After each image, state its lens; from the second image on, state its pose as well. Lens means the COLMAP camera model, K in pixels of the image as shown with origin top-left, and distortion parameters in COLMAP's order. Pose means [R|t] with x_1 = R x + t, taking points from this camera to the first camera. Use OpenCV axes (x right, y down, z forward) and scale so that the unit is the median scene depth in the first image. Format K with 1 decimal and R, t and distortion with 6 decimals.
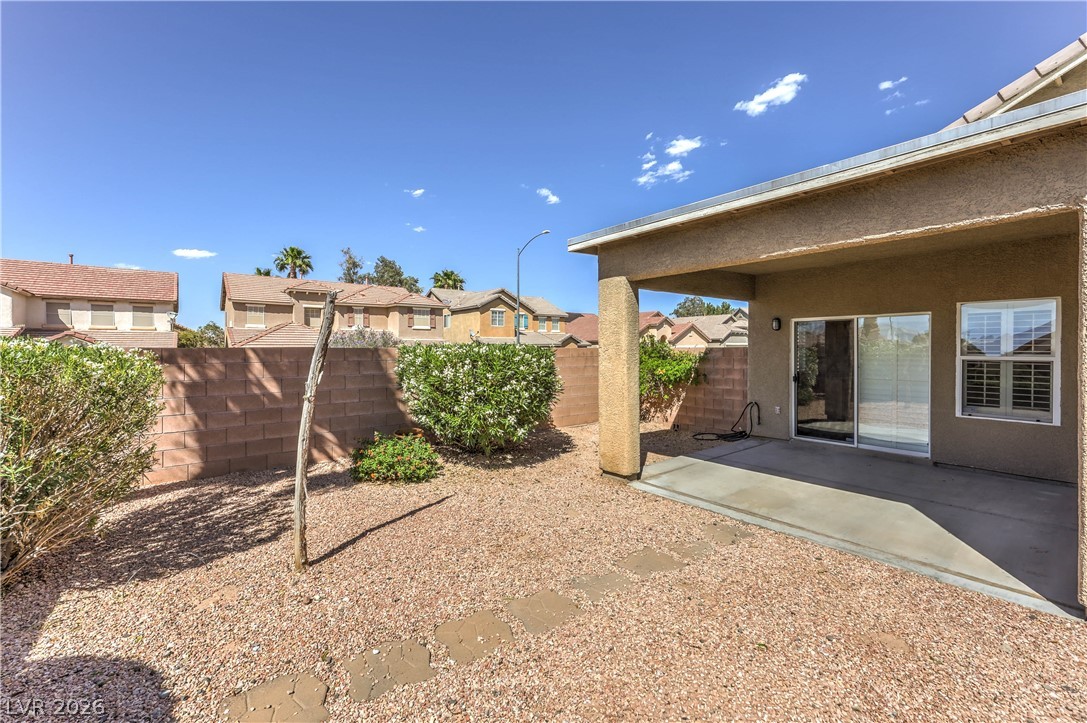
lens RADIAL K [[446.9, 0, 543.5], [0, 446.9, 361.5], [0, 0, 1]] dist [0.001234, -0.000007]
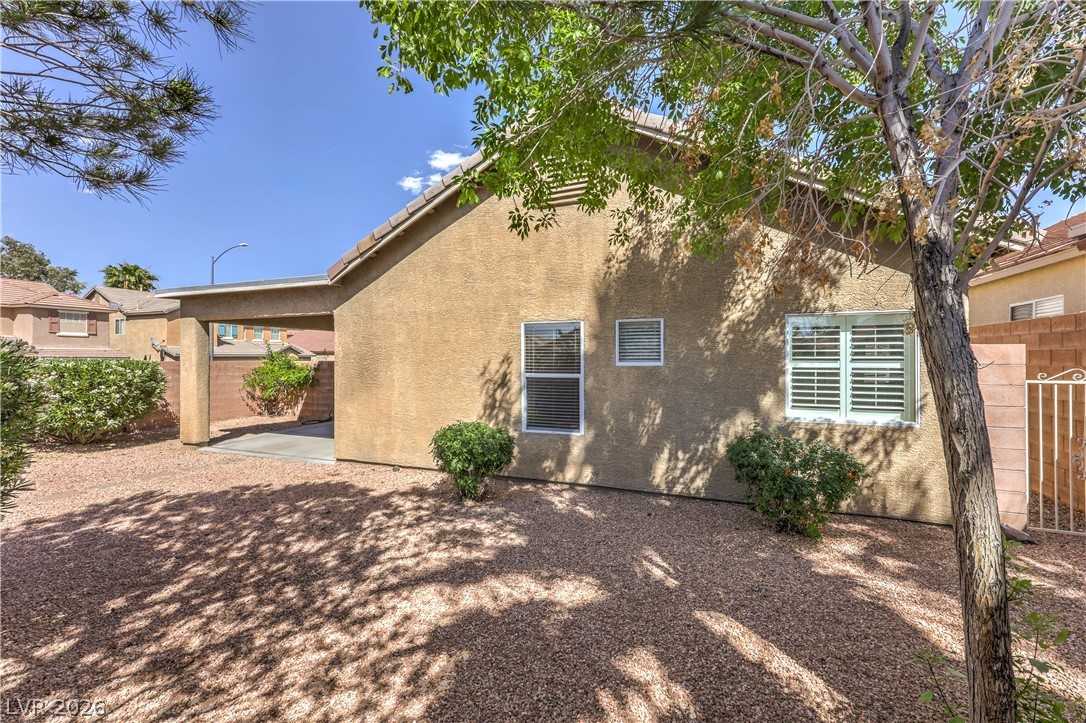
lens RADIAL K [[443.1, 0, 547.6], [0, 443.1, 358.3], [0, 0, 1]] dist [0.005716, 0.000240]
pose [[0.866319, 0.000668, 0.499491, 0.122803], [0.013657, 0.999594, -0.025023, 0.002541], [-0.499305, 0.028500, 0.865958, -0.255463]]
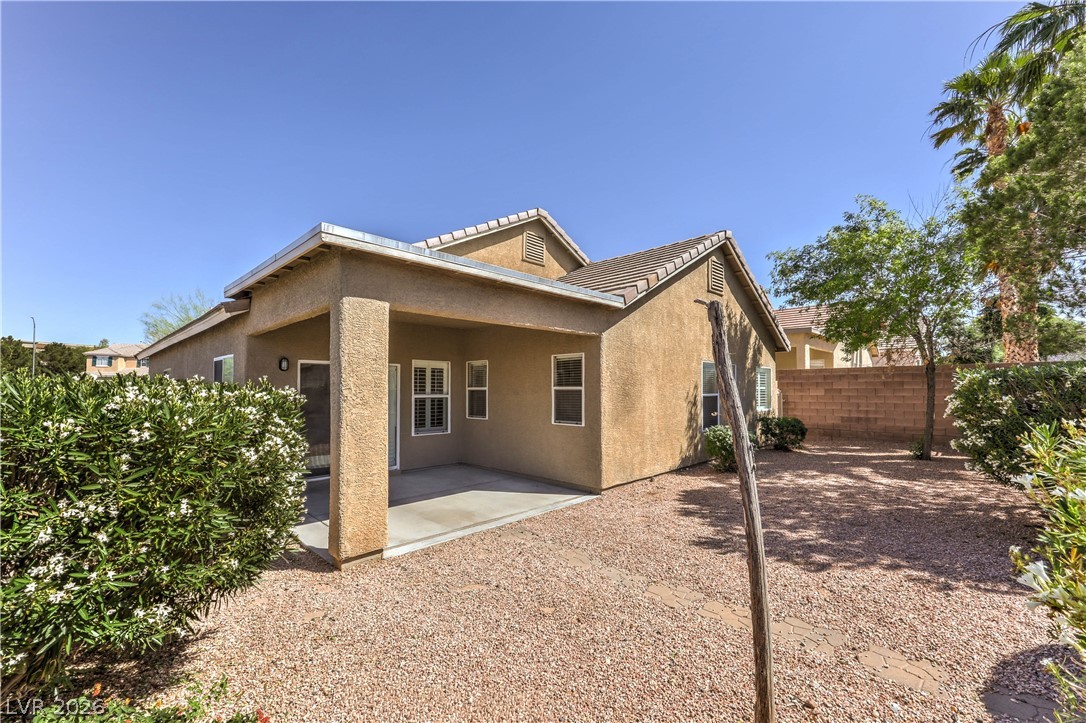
lens RADIAL K [[445.4, 0, 548.6], [0, 445.4, 386.5], [0, 0, 1]] dist [-0.000881, -0.000101]
pose [[-0.131406, 0.007614, 0.991299, -0.165779], [0.025771, 0.999659, -0.004262, -0.006364], [-0.990994, 0.024987, -0.131558, 0.203146]]
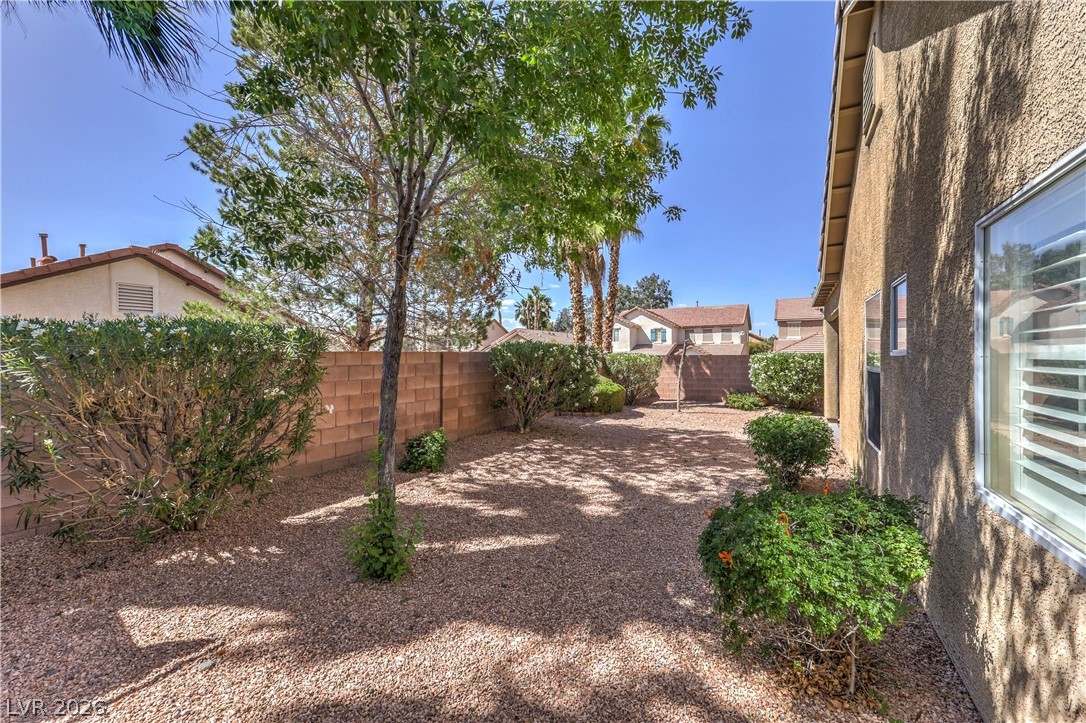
lens RADIAL K [[437.4, 0, 553.3], [0, 437.4, 363.0], [0, 0, 1]] dist [0.004892, 0.000105]
pose [[0.389234, 0.014972, -0.921017, 0.390488], [-0.022618, 0.999722, 0.006692, 0.005230], [0.920861, 0.018227, 0.389465, -0.232460]]
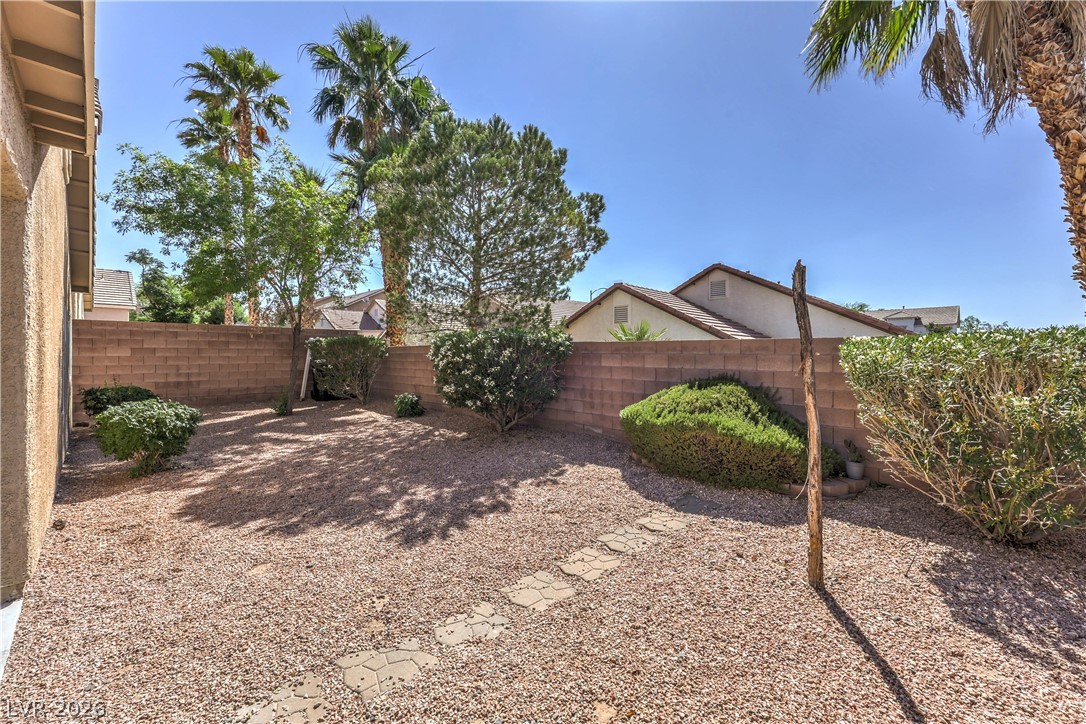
lens RADIAL K [[443.1, 0, 547.6], [0, 443.1, 358.8], [0, 0, 1]] dist [0.005716, 0.000240]
pose [[-0.992676, 0.001196, -0.120799, 0.015520], [-0.003192, 0.999342, 0.036127, -0.002918], [0.120763, 0.036248, -0.992019, 0.272214]]
